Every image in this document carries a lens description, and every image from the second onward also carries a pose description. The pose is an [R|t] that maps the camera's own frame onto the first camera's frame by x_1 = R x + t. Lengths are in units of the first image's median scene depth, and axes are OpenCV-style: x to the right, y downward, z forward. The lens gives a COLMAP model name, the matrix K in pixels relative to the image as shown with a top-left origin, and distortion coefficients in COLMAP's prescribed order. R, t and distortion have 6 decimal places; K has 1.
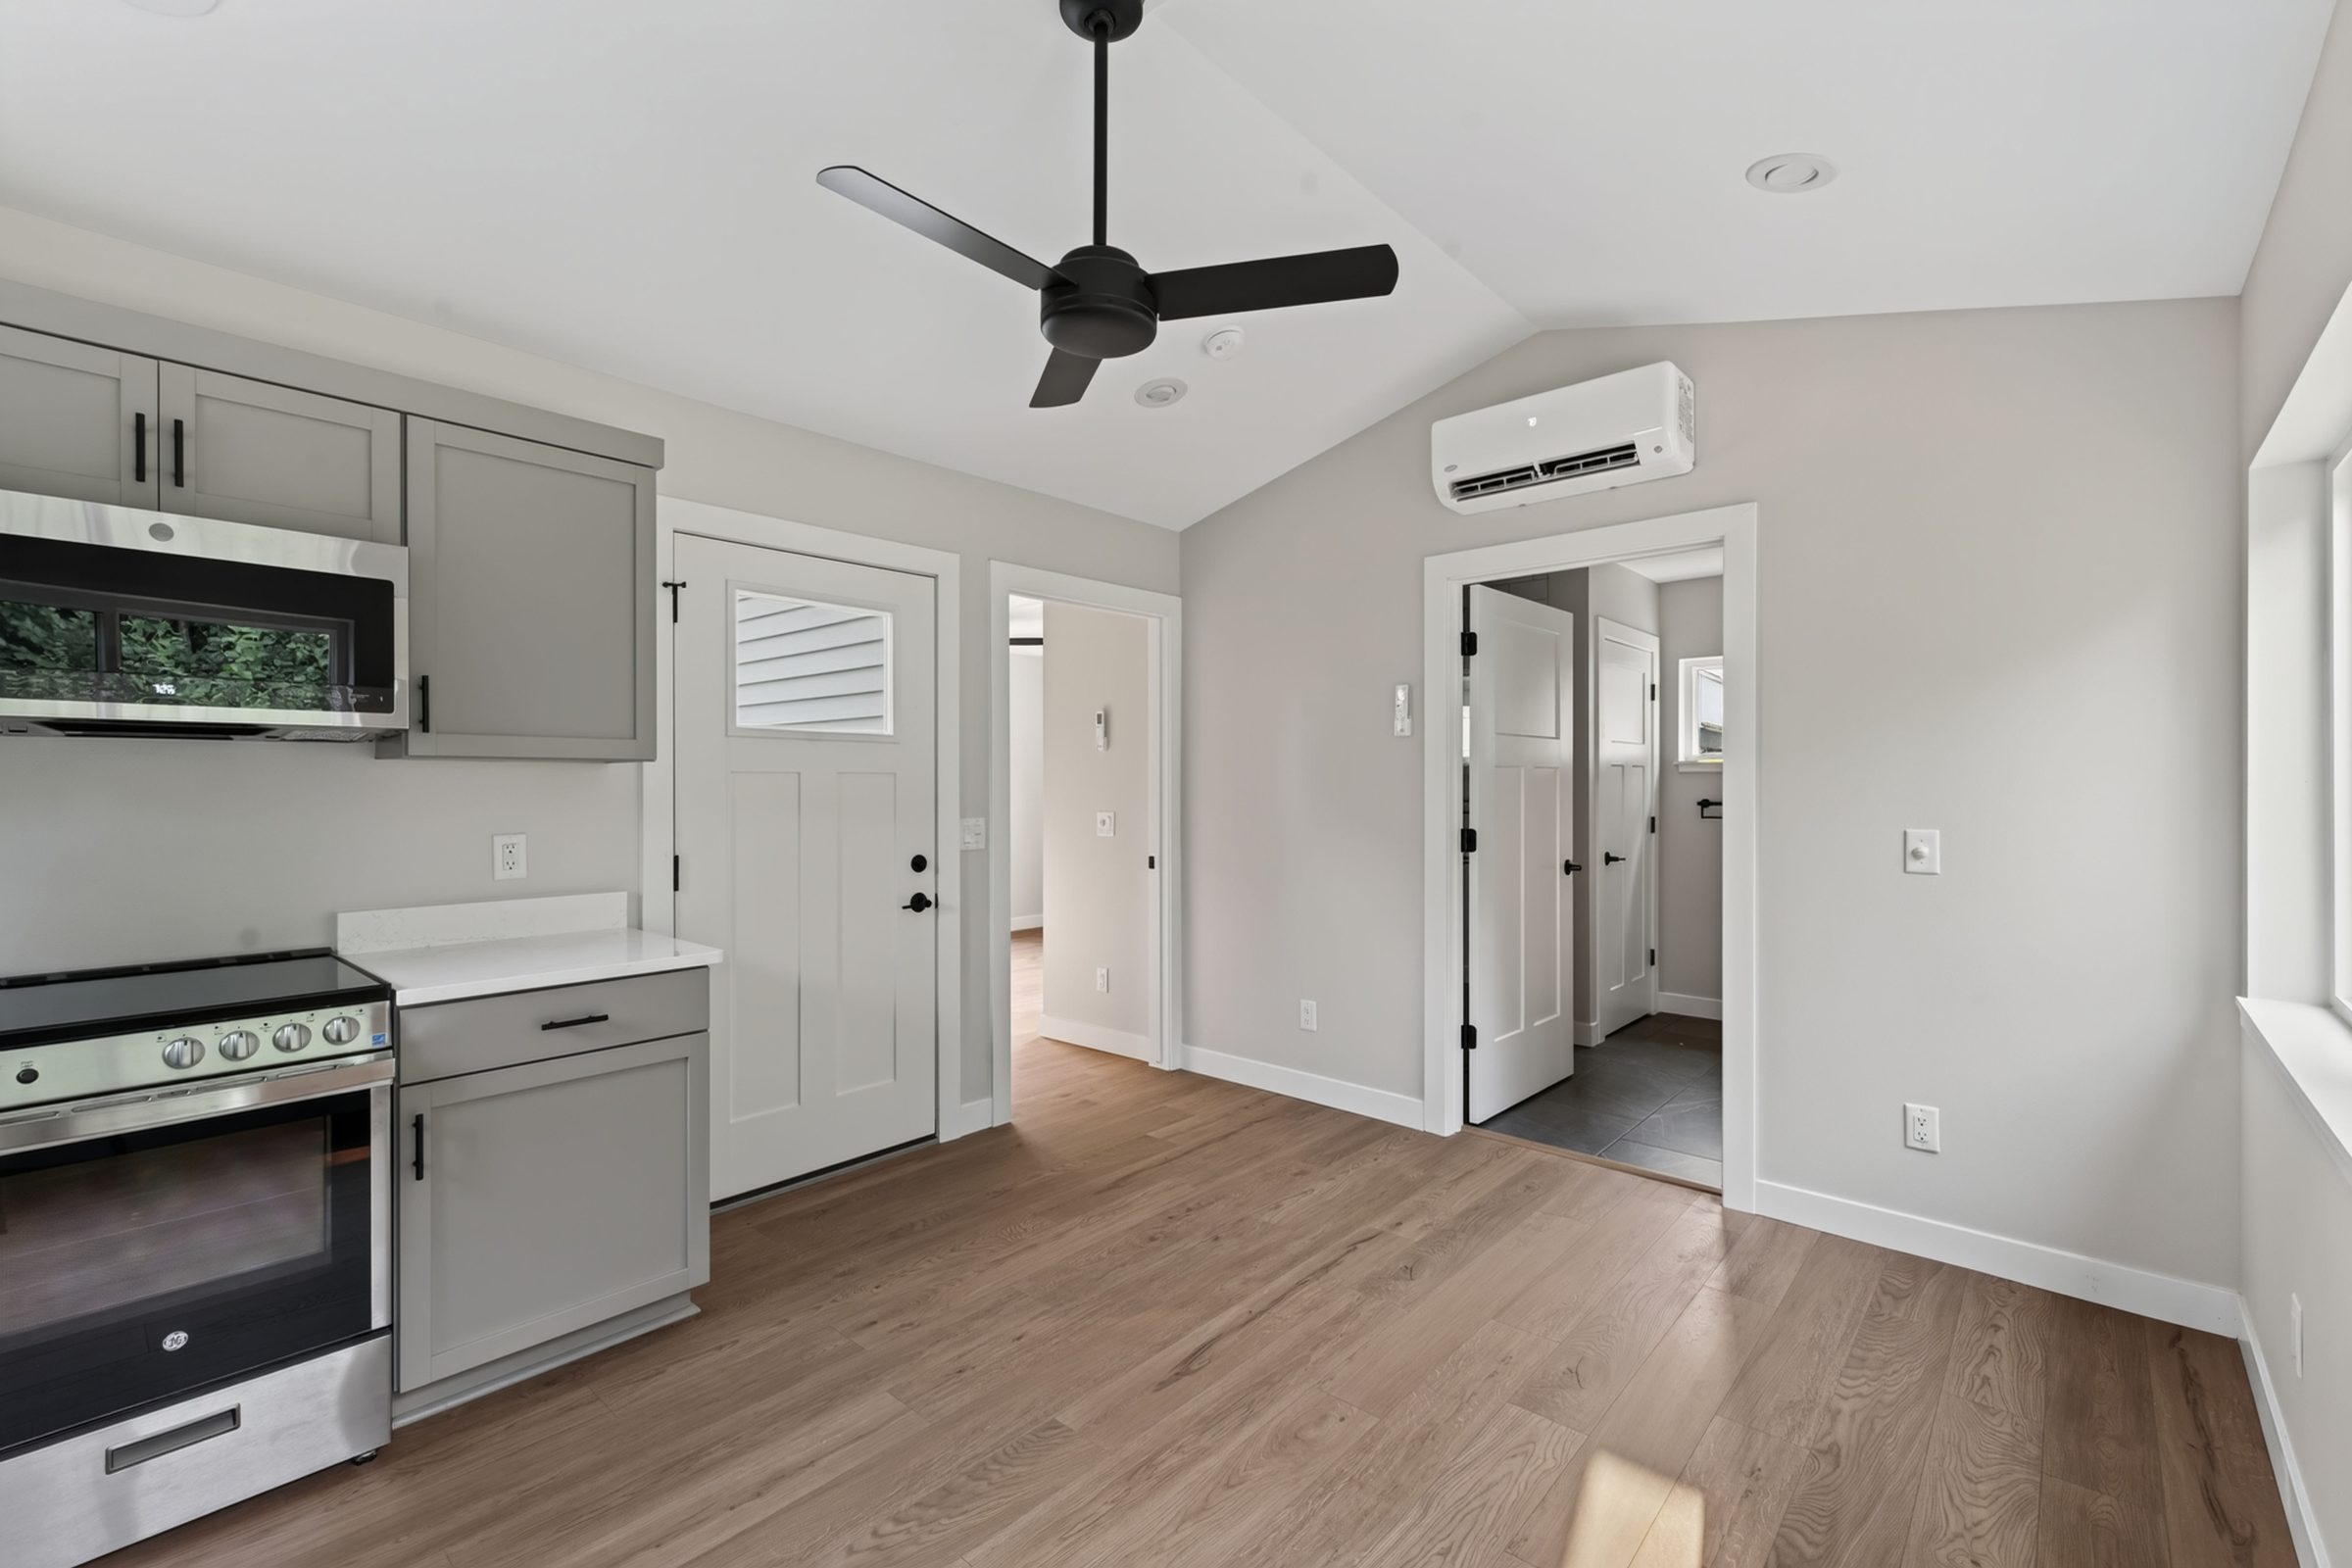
lens RADIAL K [[1010.9, 0, 1169.6], [0, 1010.9, 786.4], [0, 0, 1]] dist [0.001317, -0.000342]
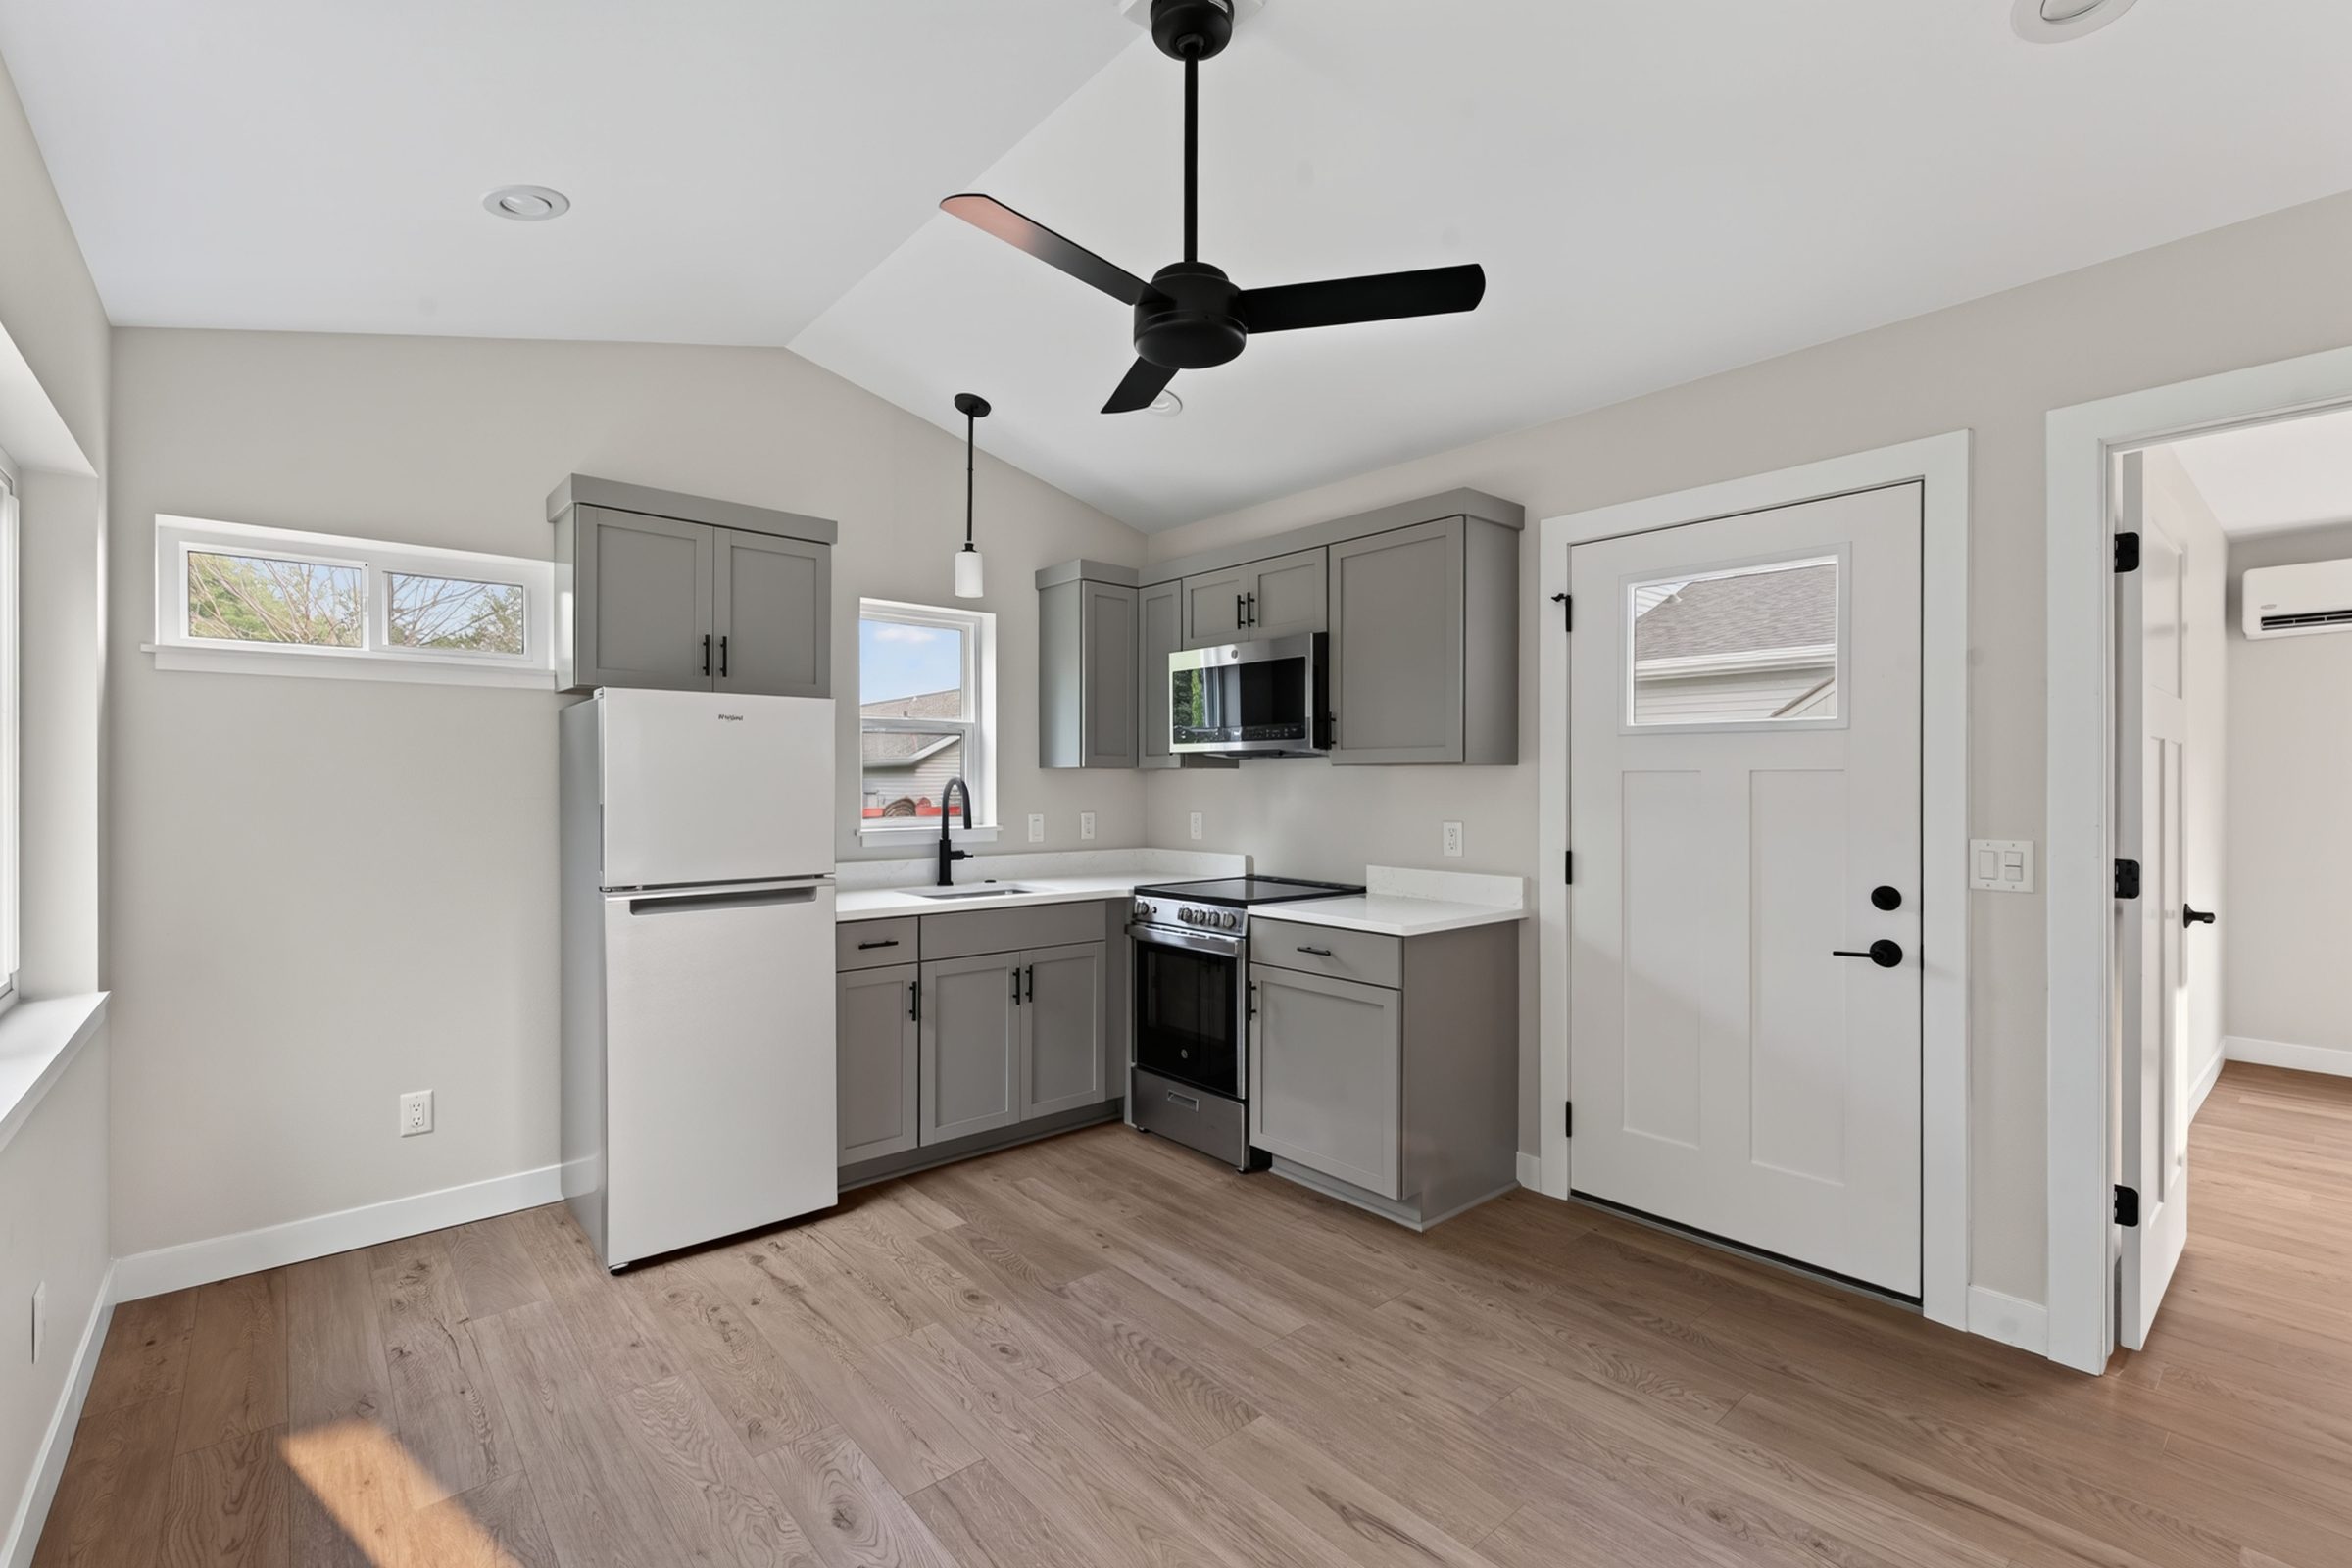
lens RADIAL K [[1010.9, 0, 1169.6], [0, 1010.9, 786.4], [0, 0, 1]] dist [0.001317, -0.000342]
pose [[-0.121950, 0.003019, -0.992532, 0.739343], [-0.006562, 0.999971, 0.003848, -0.000982], [0.992515, 0.006982, -0.121927, 0.853025]]
